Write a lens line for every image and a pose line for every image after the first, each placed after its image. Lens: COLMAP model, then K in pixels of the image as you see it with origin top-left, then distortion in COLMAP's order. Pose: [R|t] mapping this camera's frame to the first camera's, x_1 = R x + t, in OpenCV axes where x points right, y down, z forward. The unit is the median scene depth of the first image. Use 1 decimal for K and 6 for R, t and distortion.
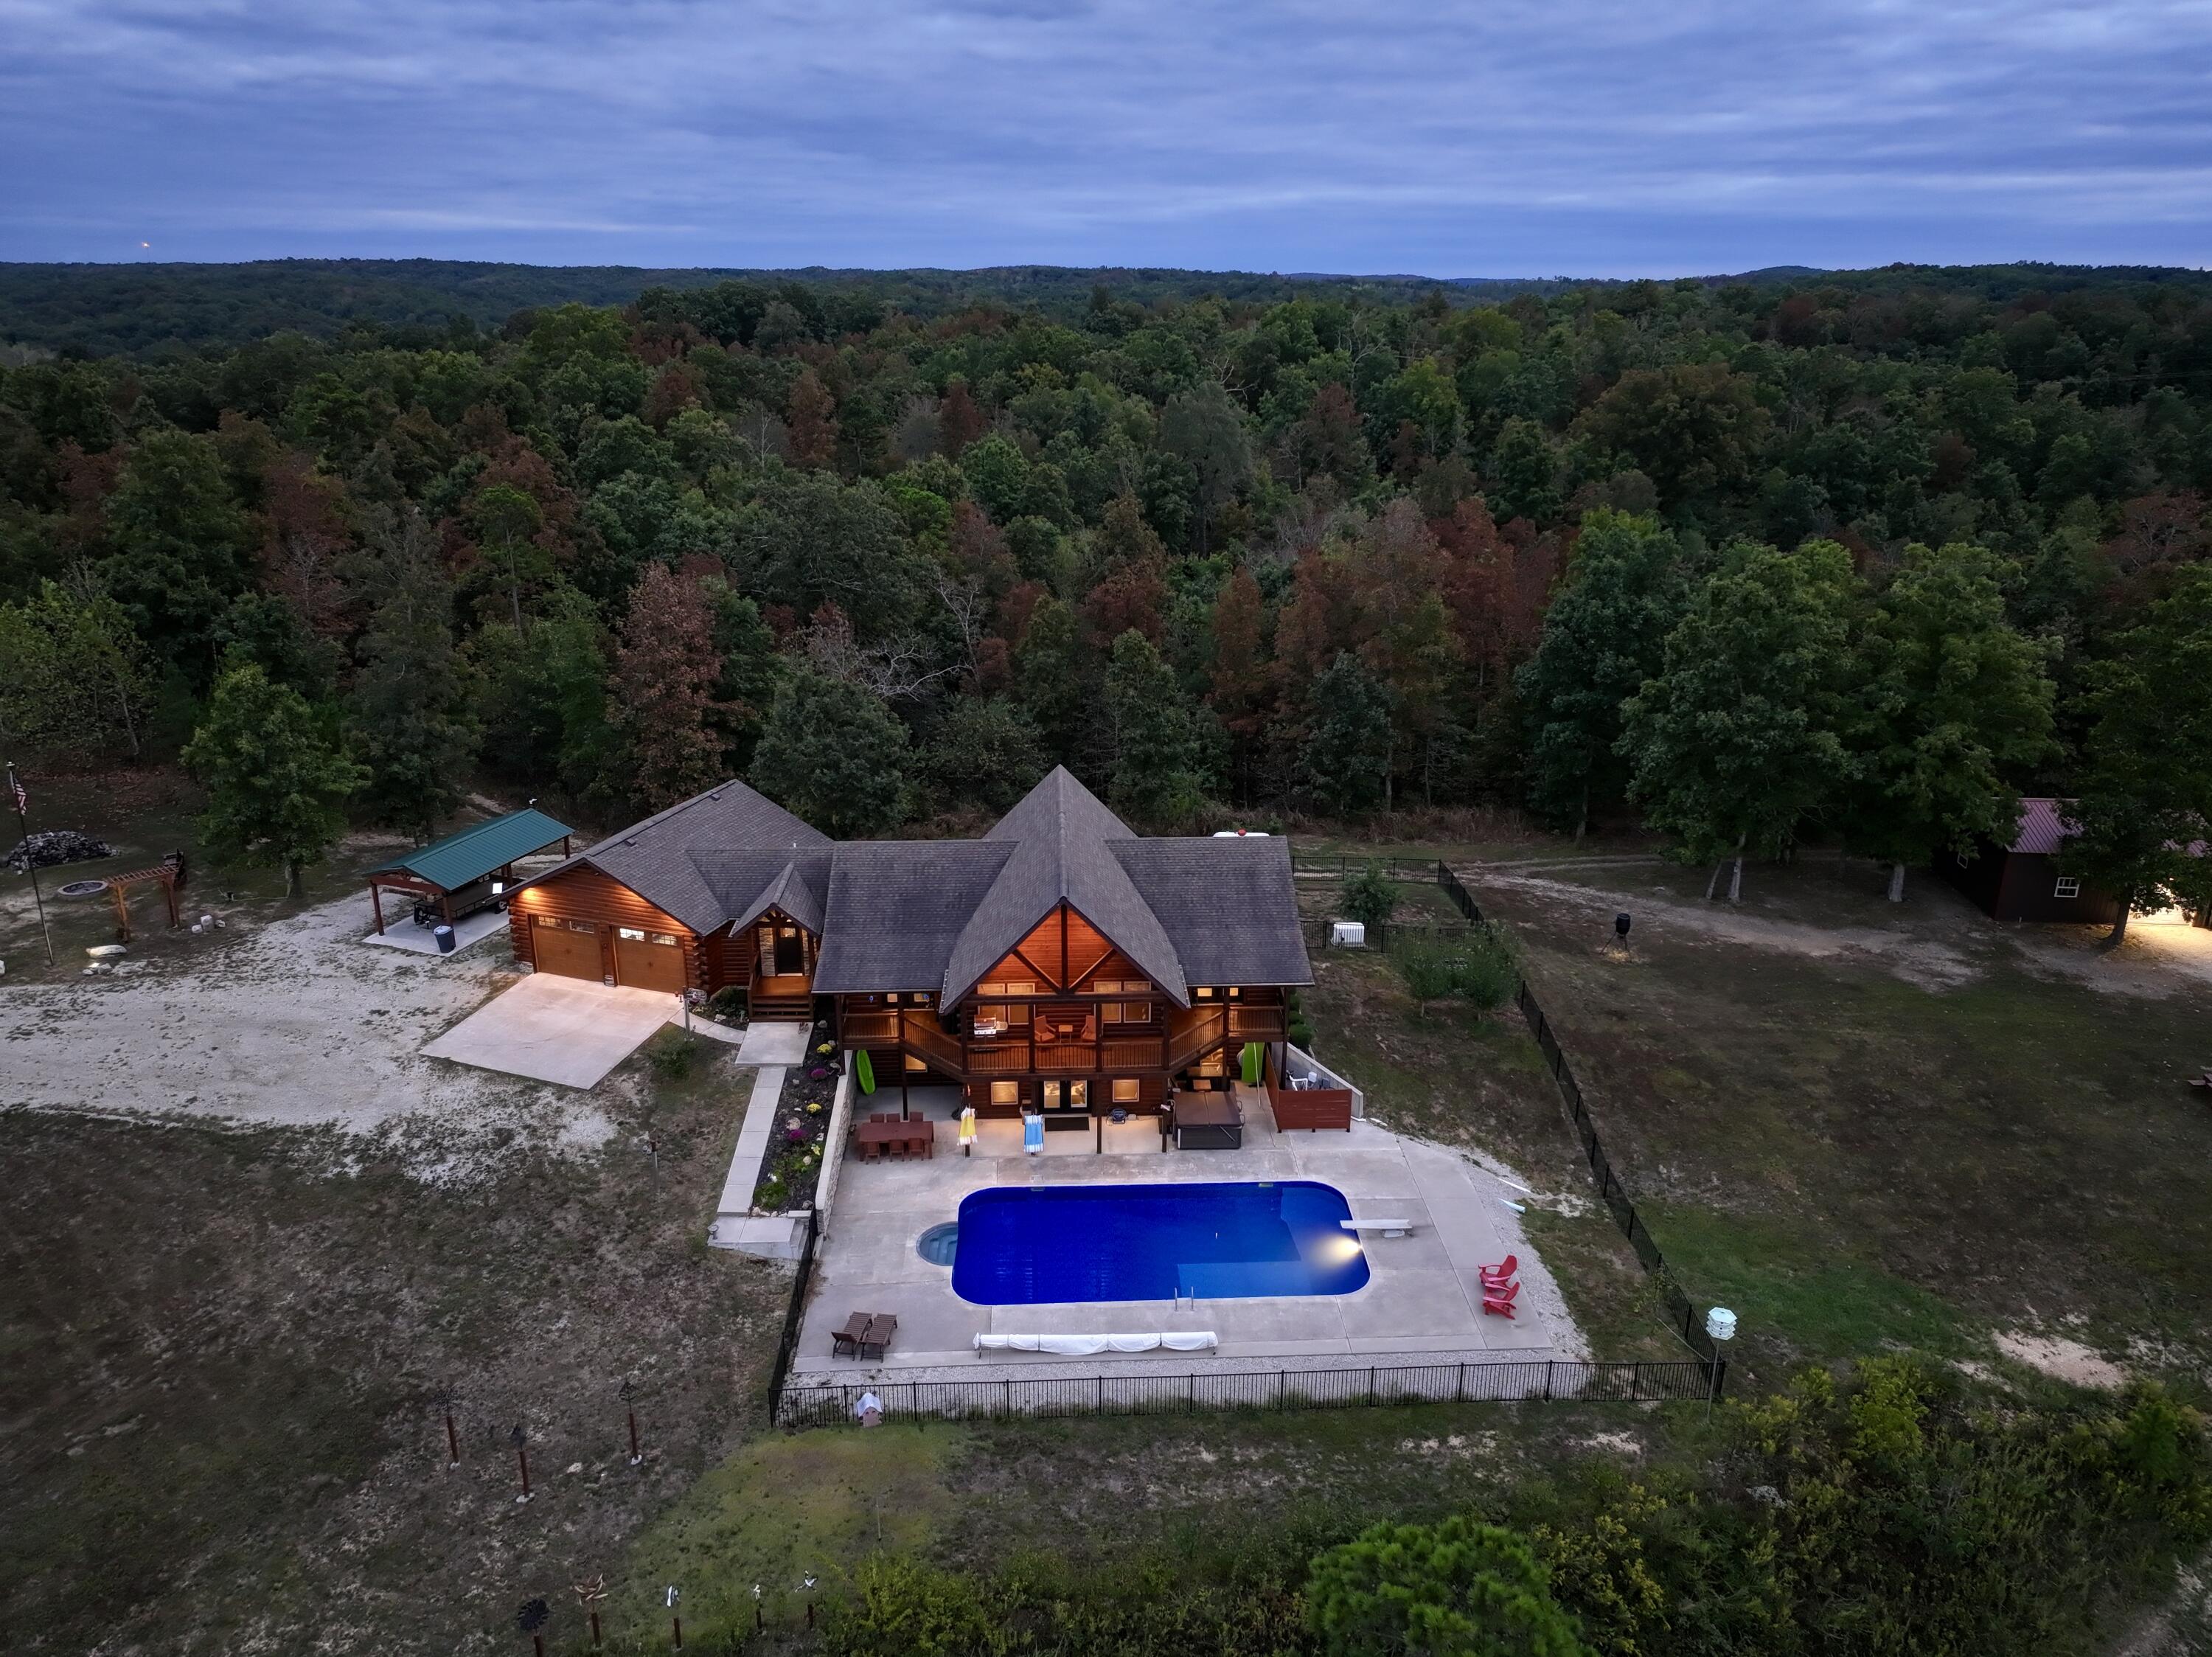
lens RADIAL K [[1545.2, 0, 1119.6], [0, 1545.2, 833.0], [0, 0, 1]] dist [-0.000524, 0.004221]
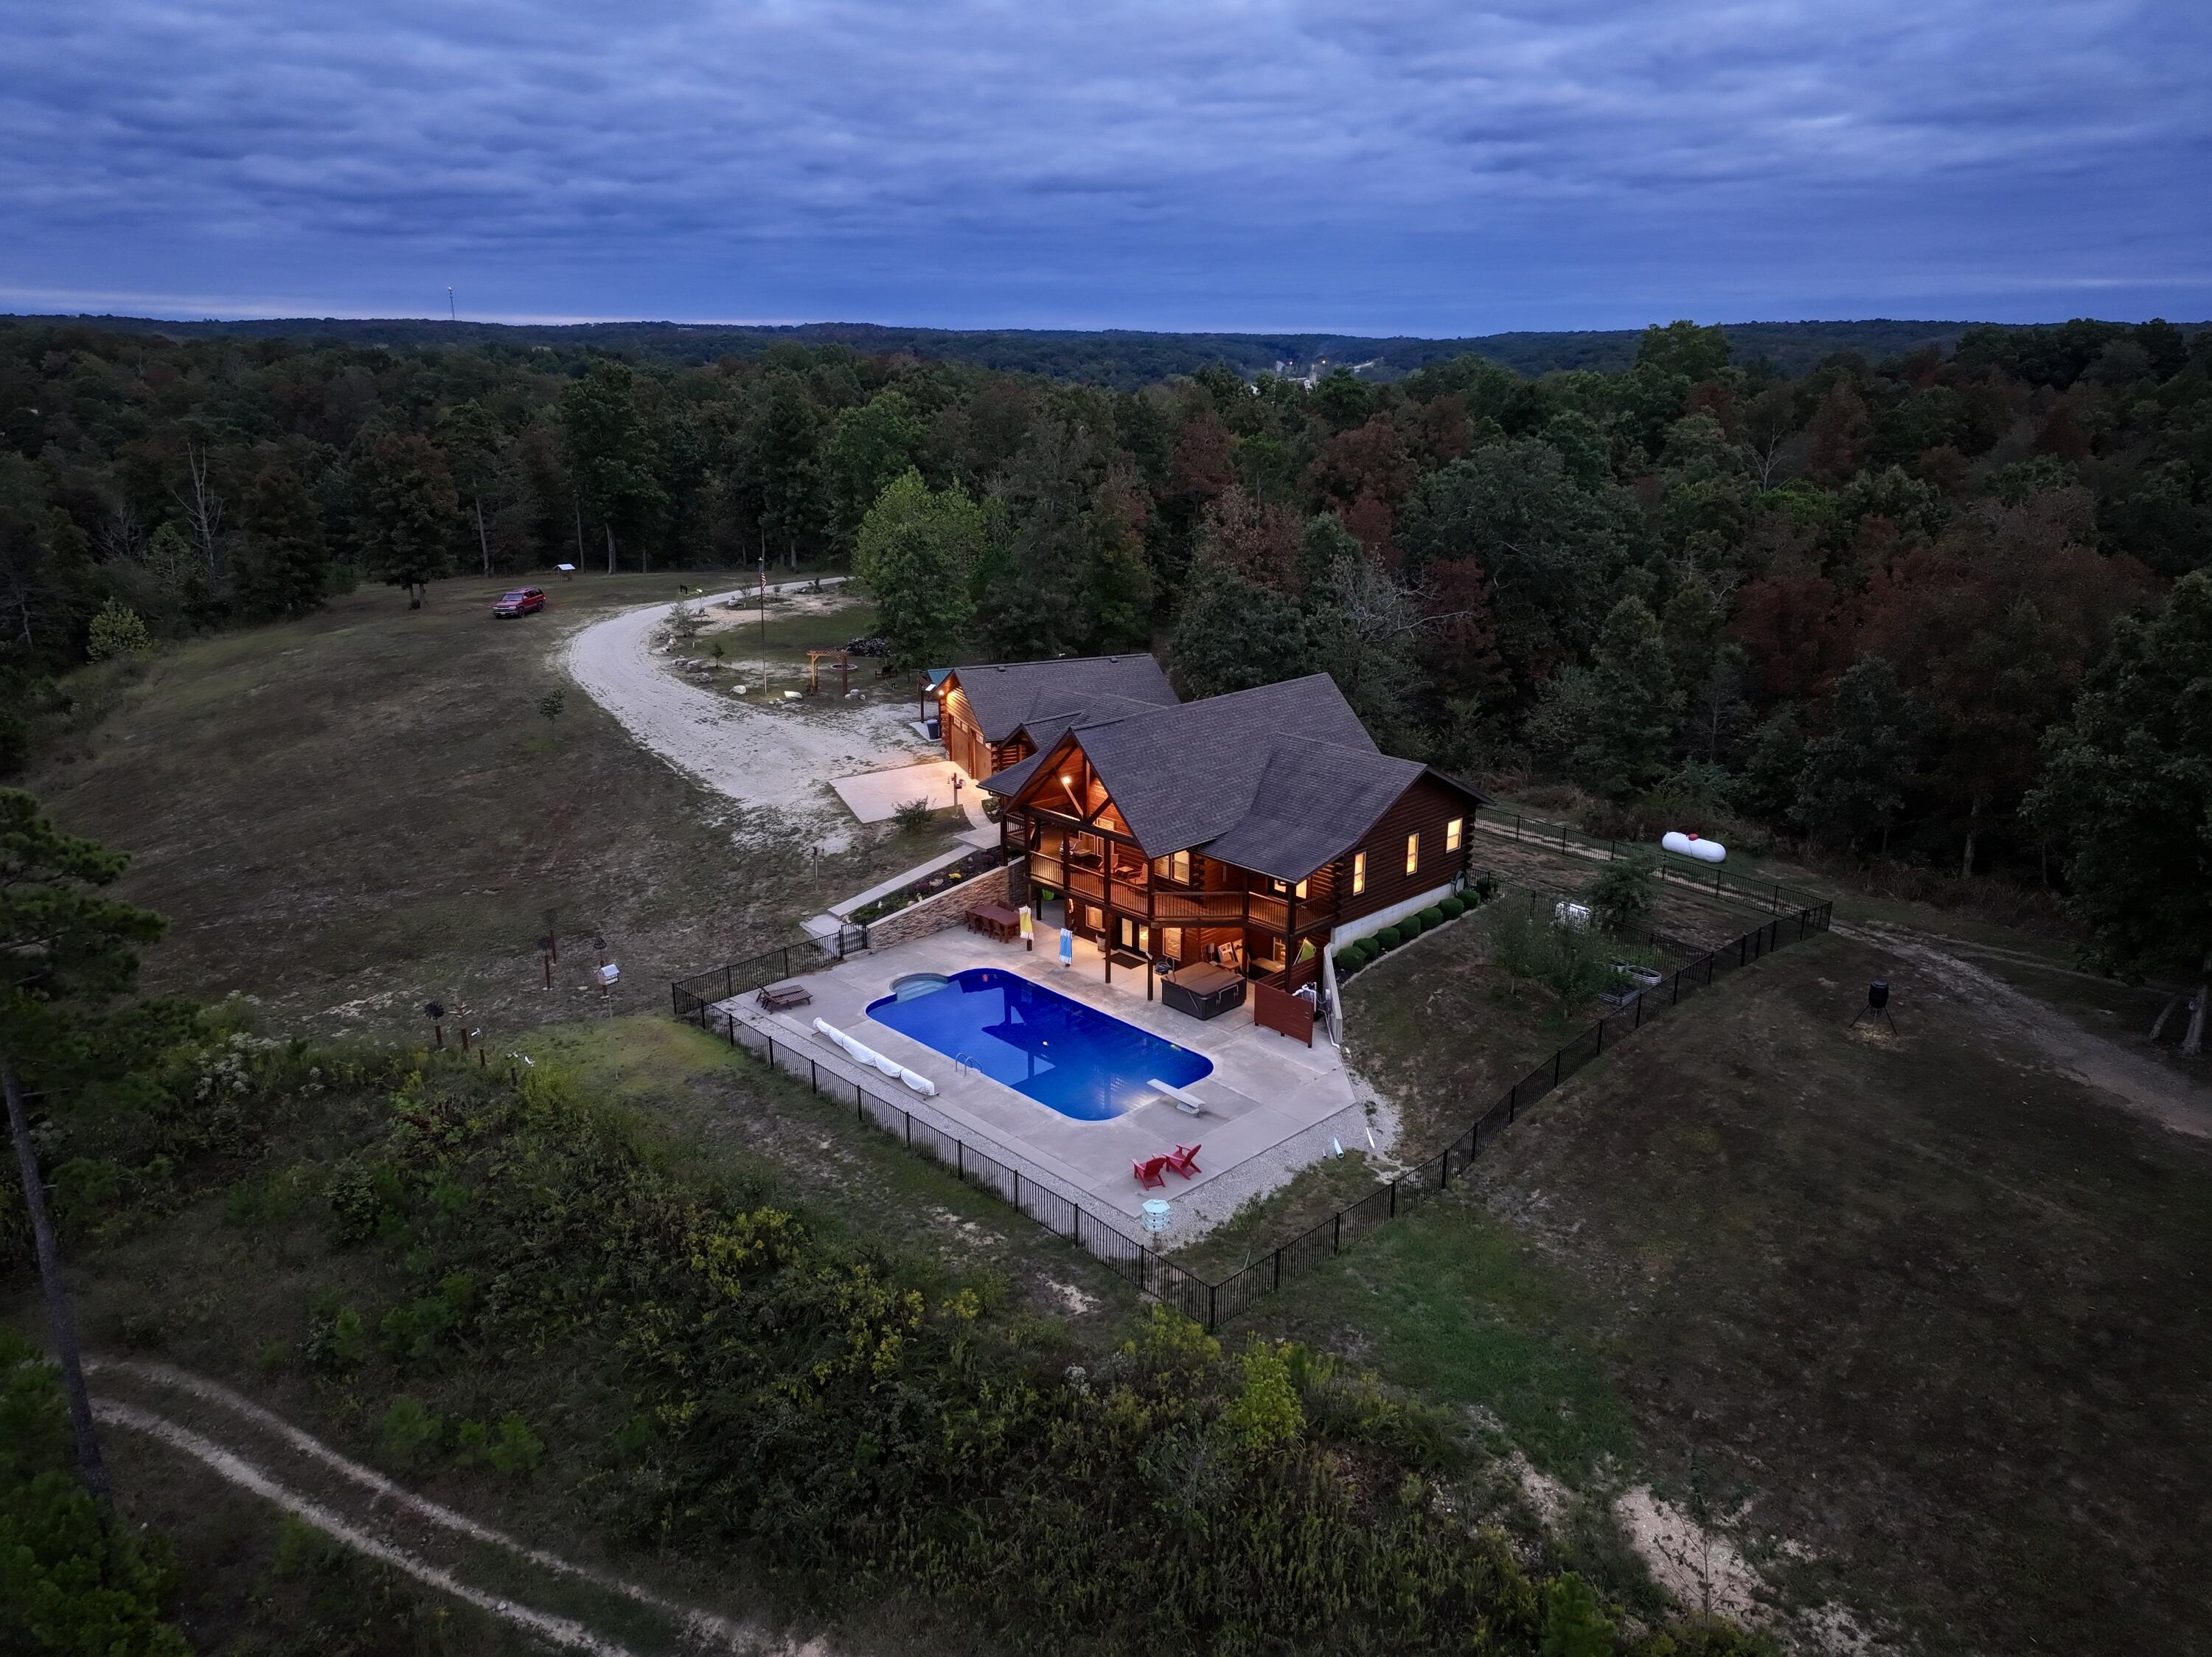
lens RADIAL K [[1550.7, 0, 1122.6], [0, 1550.7, 822.8], [0, 0, 1]] dist [-0.003719, 0.026198]
pose [[0.660064, 0.215042, -0.719772, 0.879181], [-0.247071, 0.966991, 0.062326, 0.030938], [0.709416, 0.136696, 0.691407, 0.269694]]
